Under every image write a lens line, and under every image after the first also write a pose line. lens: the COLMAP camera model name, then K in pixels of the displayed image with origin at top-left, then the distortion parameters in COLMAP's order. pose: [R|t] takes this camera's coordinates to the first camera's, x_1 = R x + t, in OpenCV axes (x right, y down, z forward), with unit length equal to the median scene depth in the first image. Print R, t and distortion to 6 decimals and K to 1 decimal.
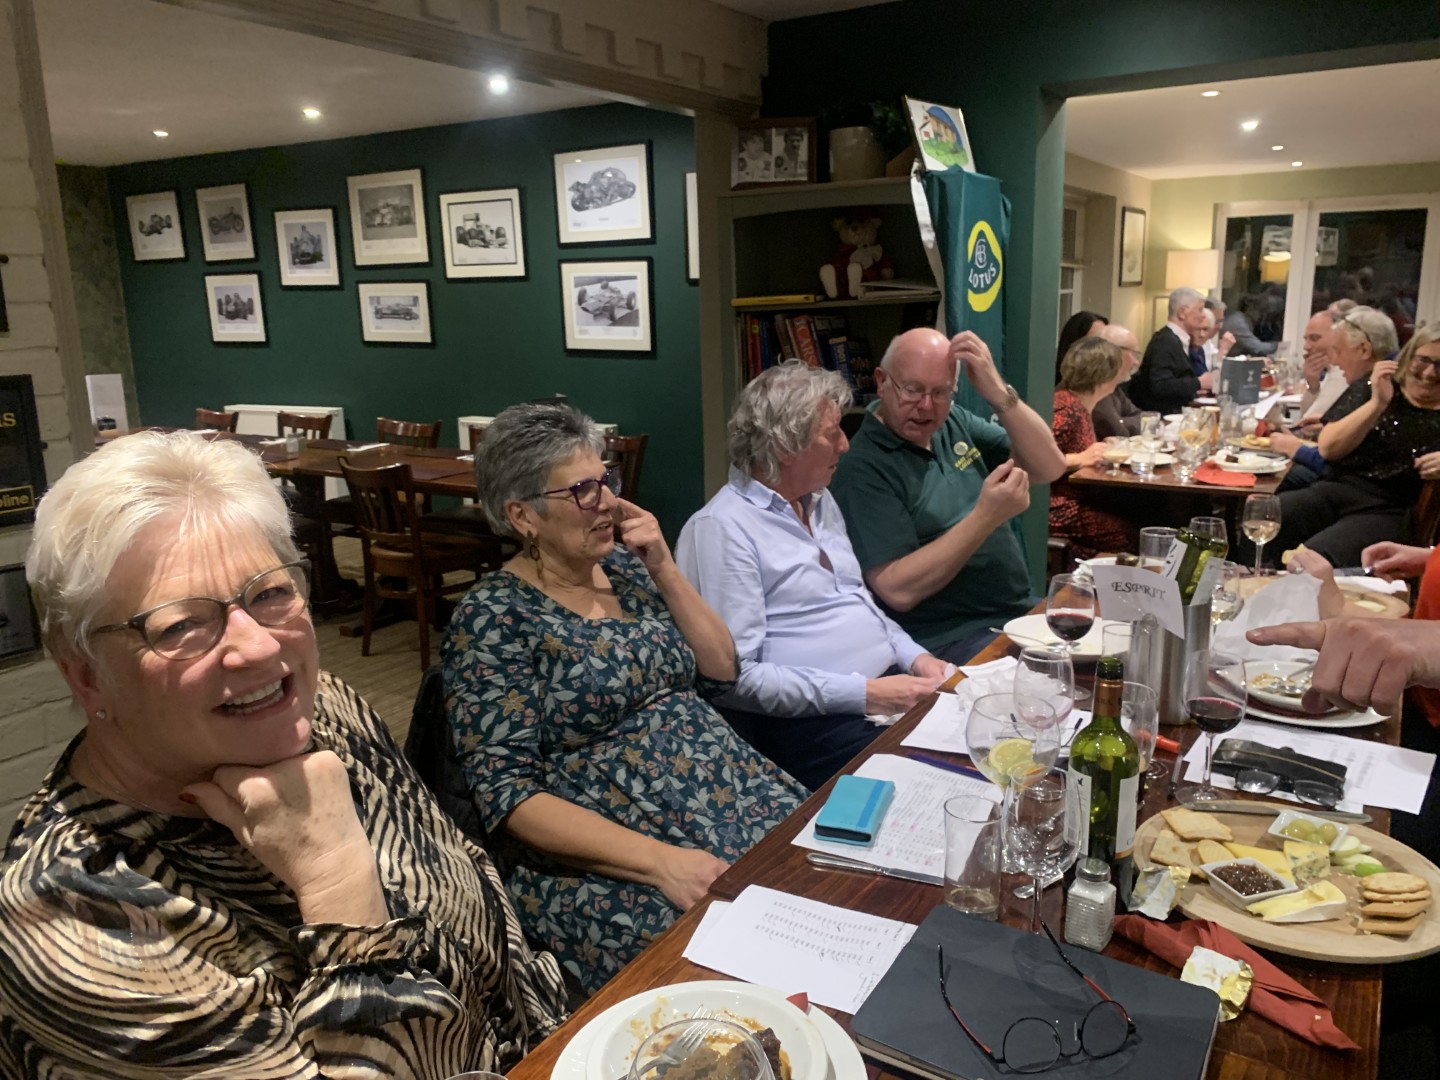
lens RADIAL K [[1096.6, 0, 735.3], [0, 1096.6, 535.9], [0, 0, 1]] dist [0.052243, -0.066453]
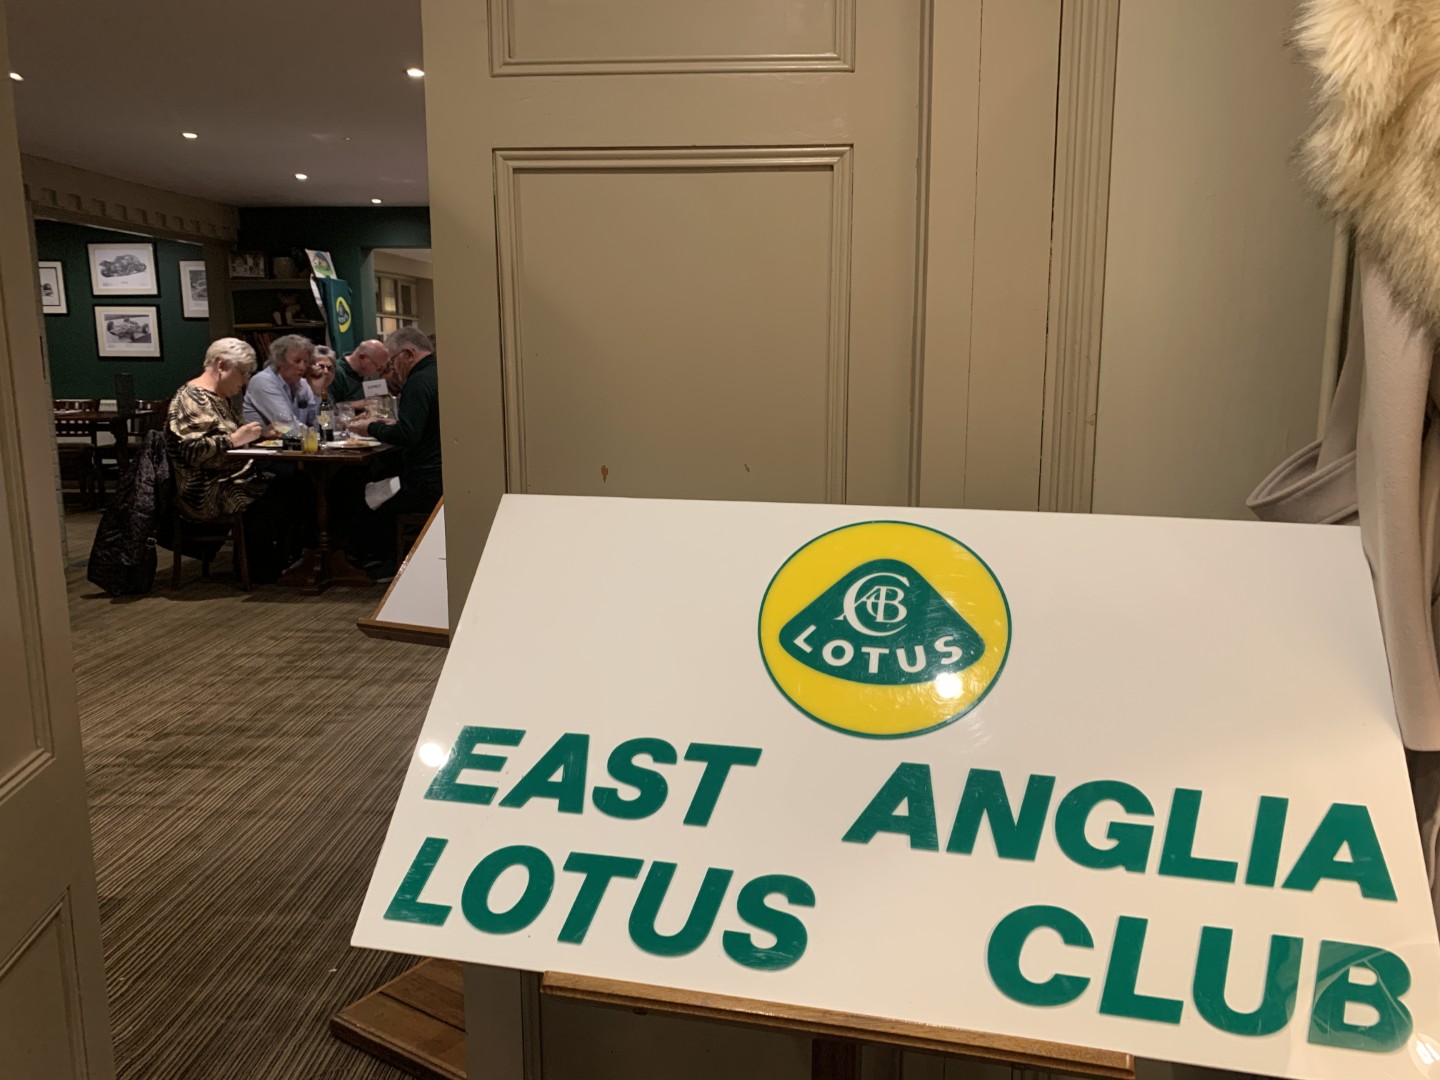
lens RADIAL K [[1114.2, 0, 718.8], [0, 1114.2, 534.7], [0, 0, 1]] dist [0.009411, 0.000338]
pose [[0.874626, -0.064288, 0.480517, -0.267211], [0.089428, 0.995554, -0.029580, 0.387292], [-0.476479, 0.068843, 0.876487, -1.526568]]
